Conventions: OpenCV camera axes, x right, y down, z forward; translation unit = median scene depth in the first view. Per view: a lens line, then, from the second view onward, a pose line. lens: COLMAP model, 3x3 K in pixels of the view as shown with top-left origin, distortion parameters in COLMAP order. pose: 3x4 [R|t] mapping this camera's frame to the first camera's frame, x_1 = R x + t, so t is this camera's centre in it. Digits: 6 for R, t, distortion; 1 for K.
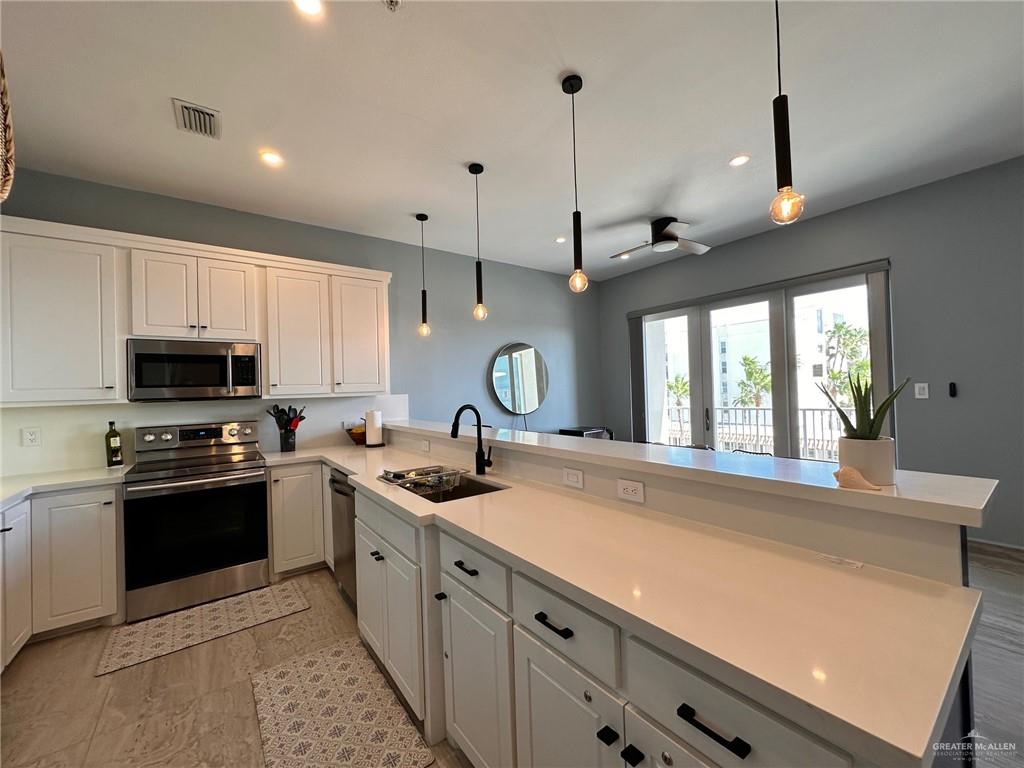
lens RADIAL K [[405.3, 0, 512.2], [0, 405.3, 382.5], [0, 0, 1]] dist [0.000995, 0.000034]
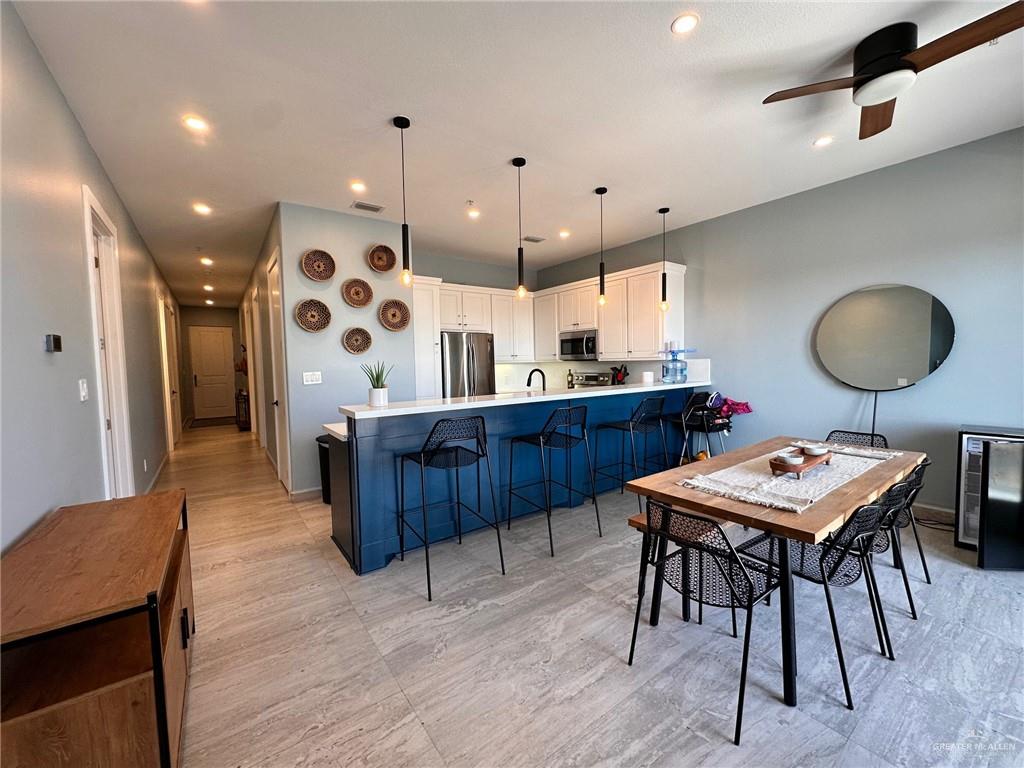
lens RADIAL K [[405.3, 0, 512.9], [0, 405.3, 385.2], [0, 0, 1]] dist [0.000995, 0.000034]
pose [[-0.010678, 0.088742, -0.995997, 1.278303], [0.039591, 0.995311, 0.088256, -0.026752], [0.999159, -0.038490, -0.014142, 0.716702]]
